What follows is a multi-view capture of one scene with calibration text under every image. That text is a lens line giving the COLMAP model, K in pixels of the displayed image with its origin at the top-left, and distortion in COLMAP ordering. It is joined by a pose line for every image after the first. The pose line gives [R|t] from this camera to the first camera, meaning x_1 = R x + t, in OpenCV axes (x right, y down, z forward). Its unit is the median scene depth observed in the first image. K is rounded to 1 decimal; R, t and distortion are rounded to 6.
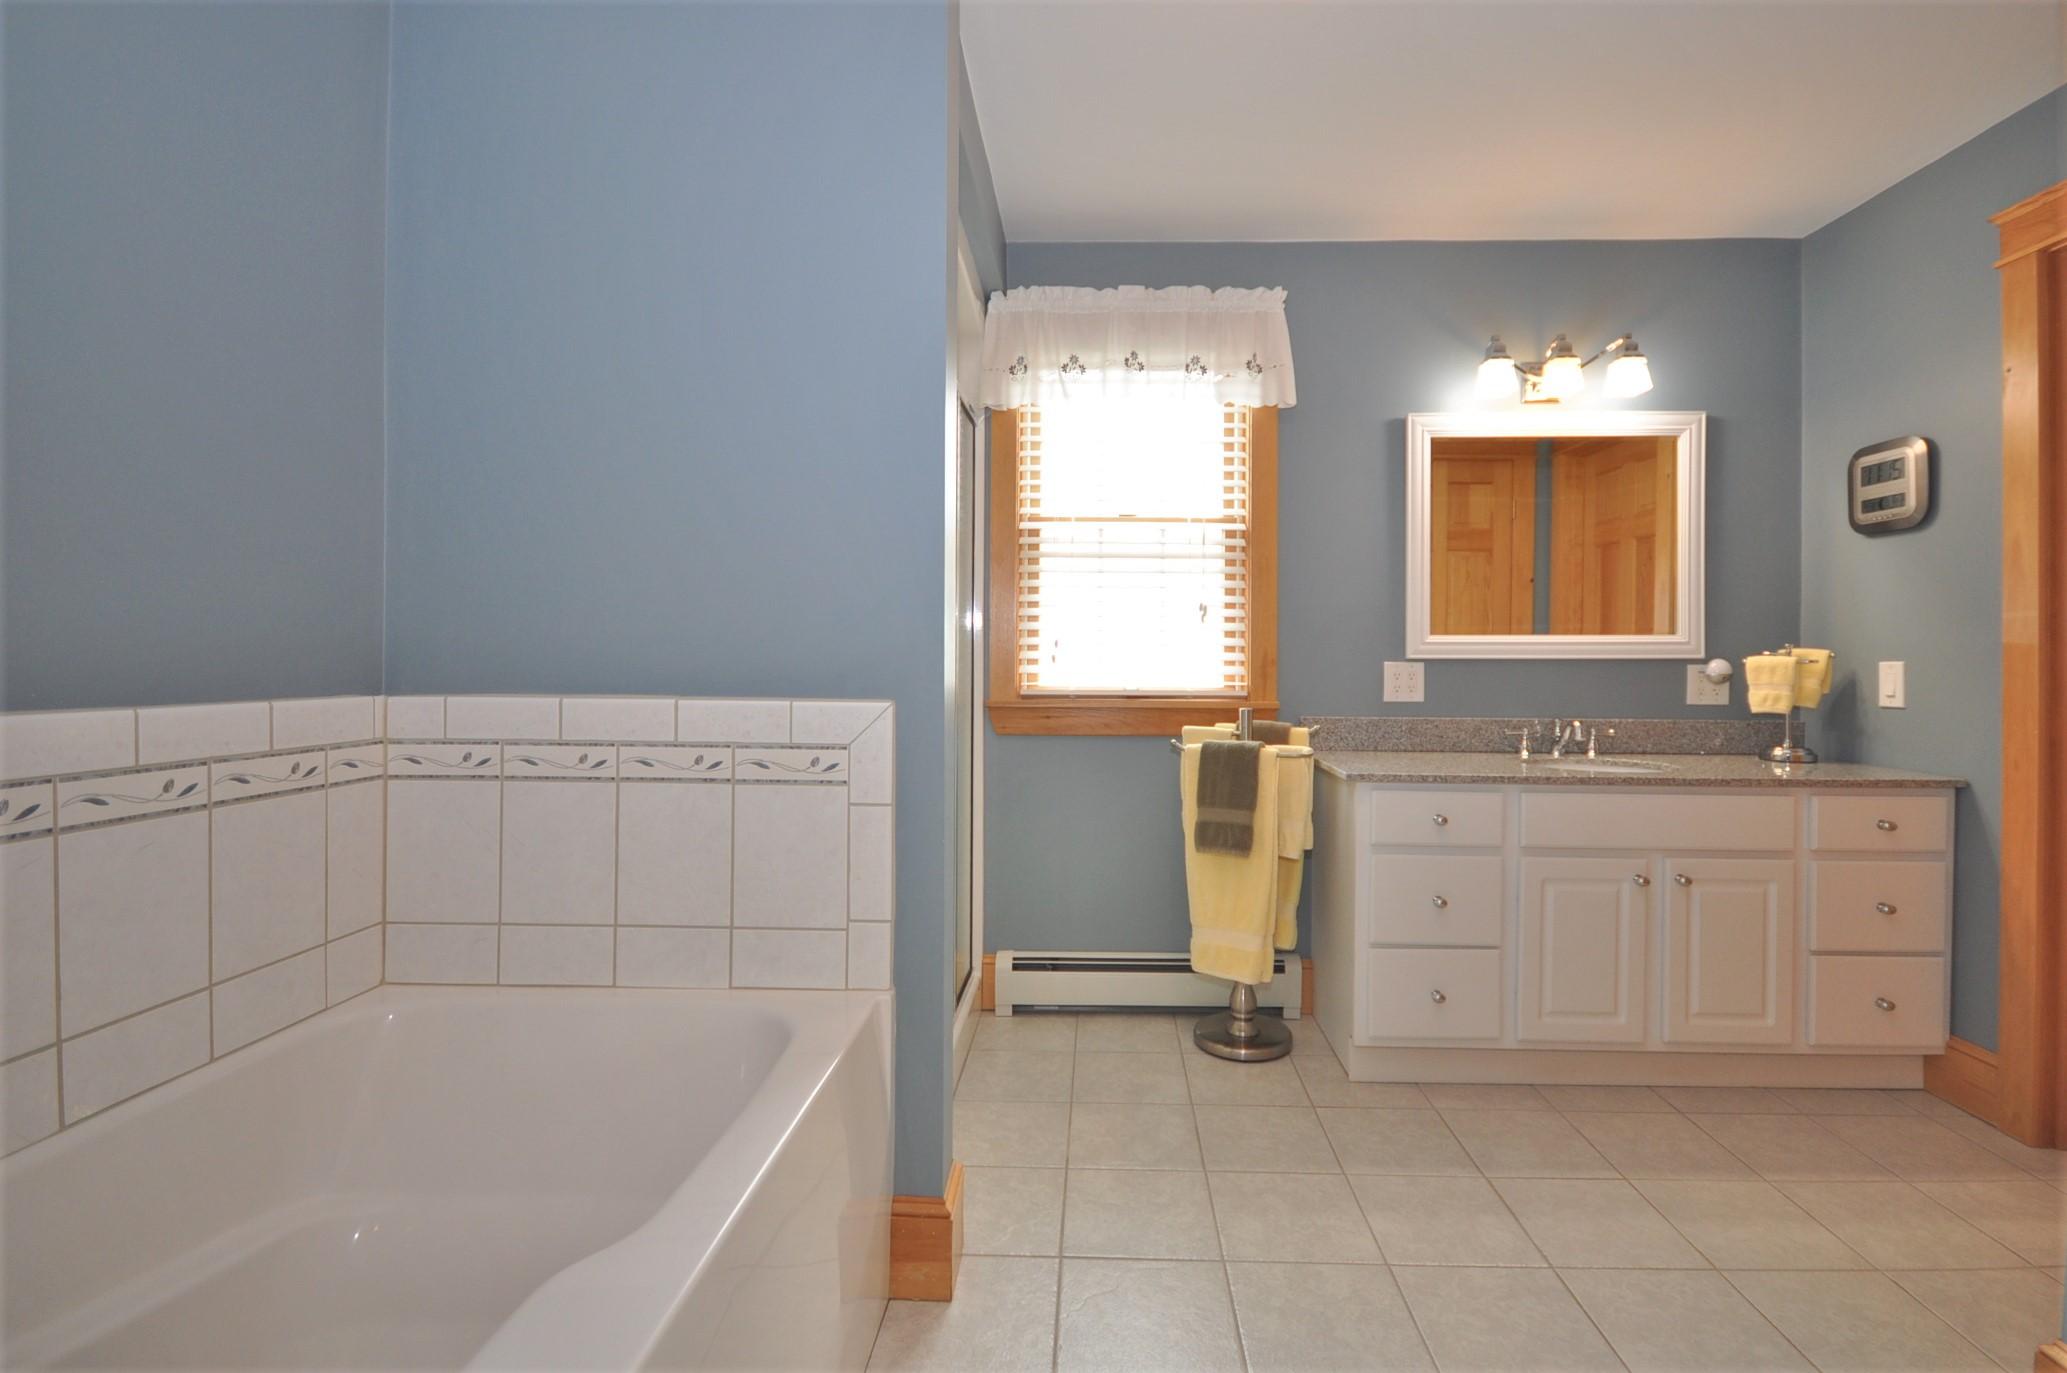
lens RADIAL K [[946.6, 0, 1046.8], [0, 946.6, 659.9], [0, 0, 1]] dist [-0.001862, 0.000082]
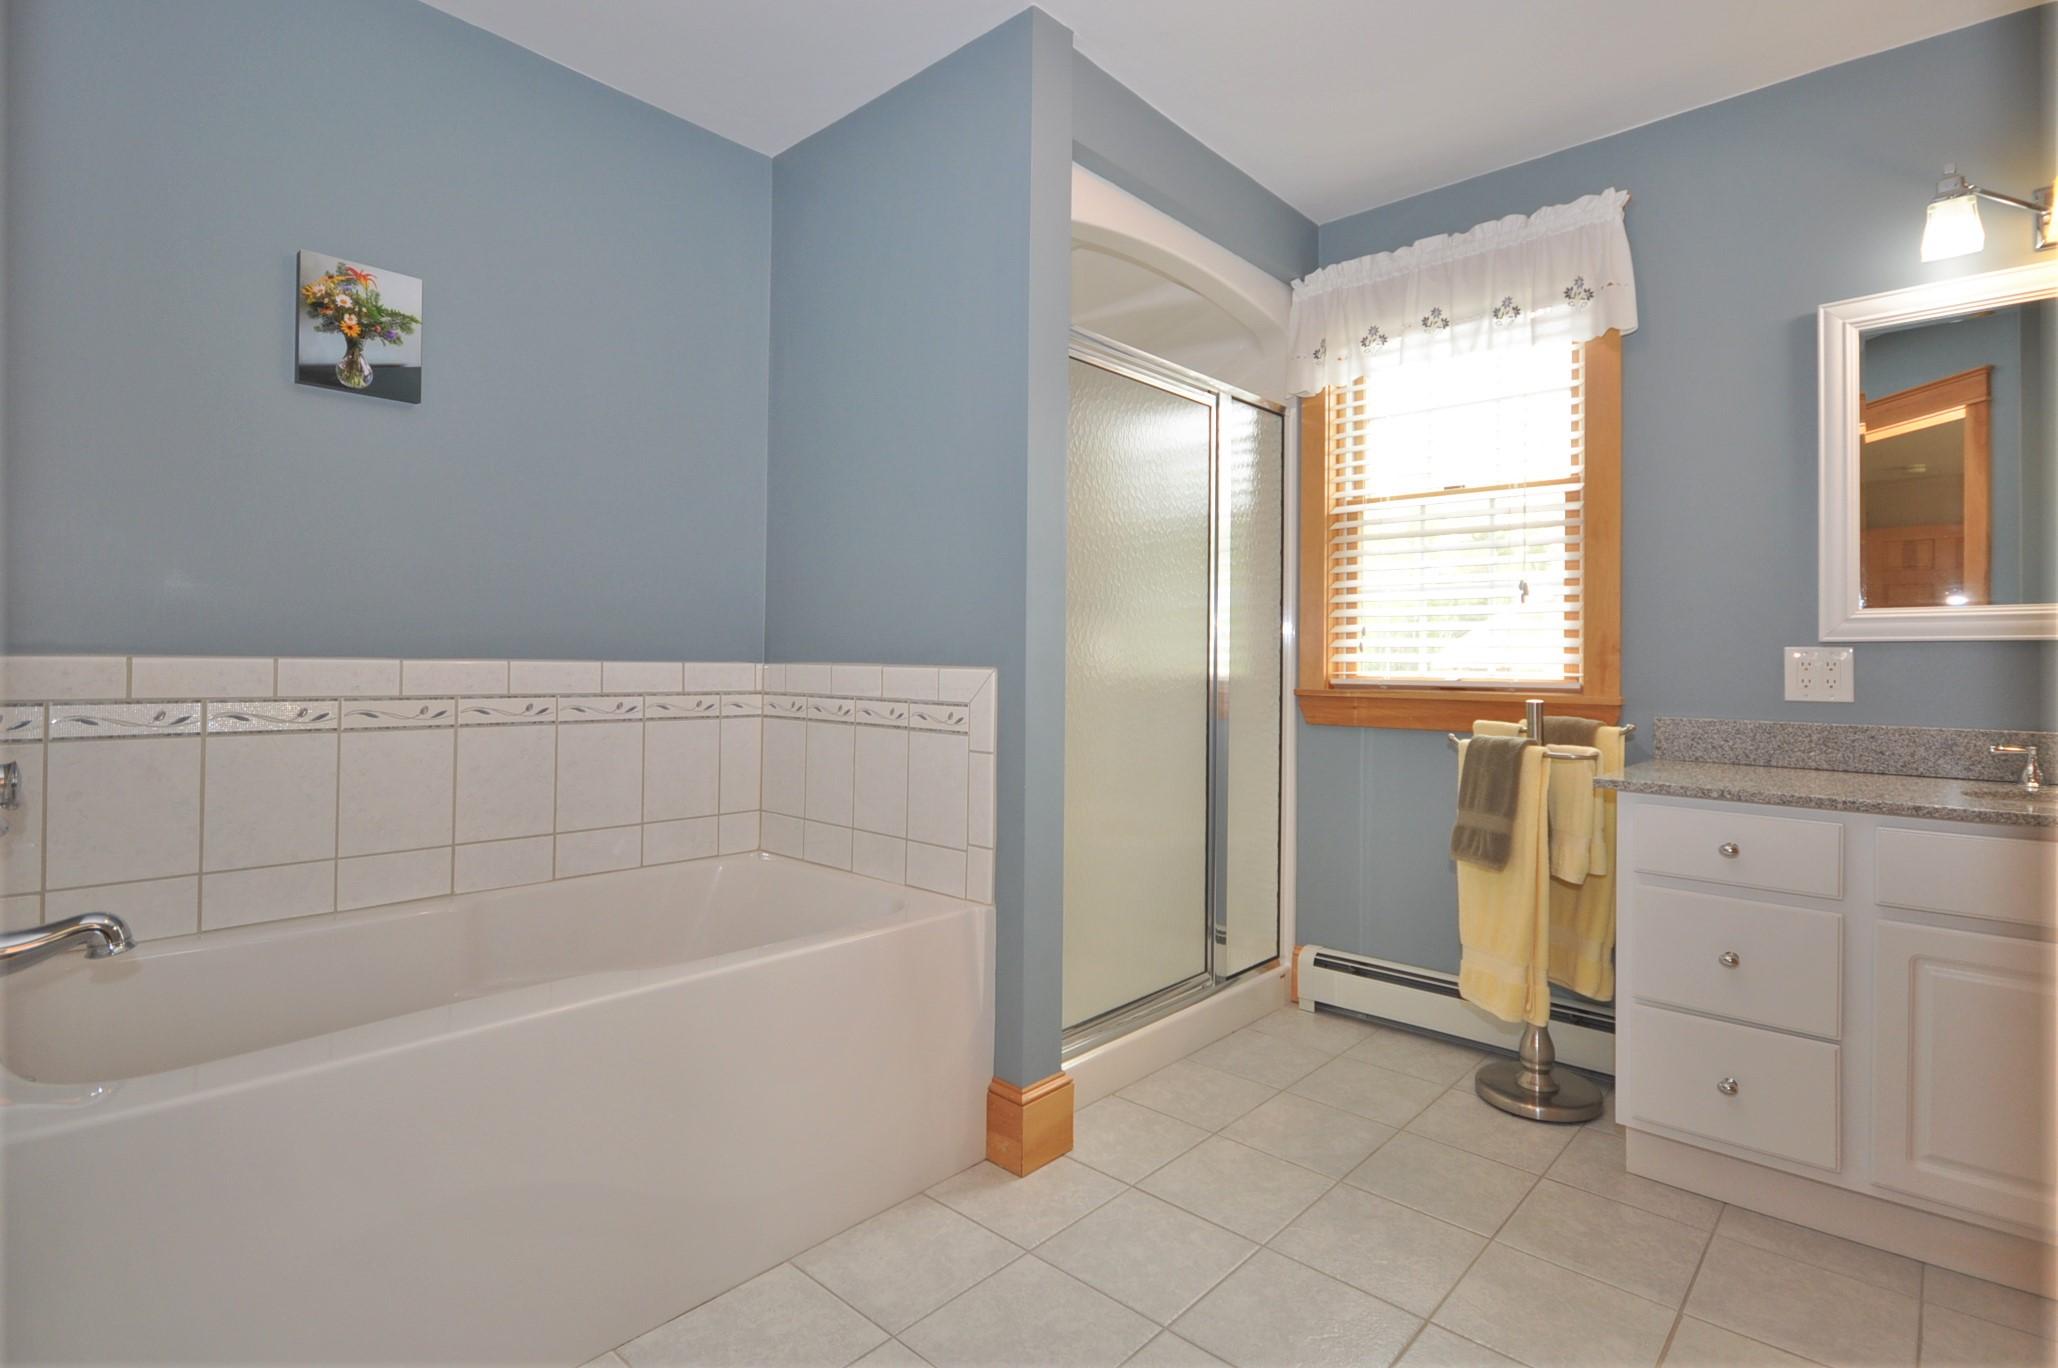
lens RADIAL K [[974.6, 0, 1029.4], [0, 974.6, 649.2], [0, 0, 1]] dist [0.003089, -0.000295]
pose [[0.762844, -0.004812, -0.646564, 0.402220], [-0.009564, 0.999779, -0.018725, 0.024144], [0.646511, 0.020468, 0.762630, 0.037149]]
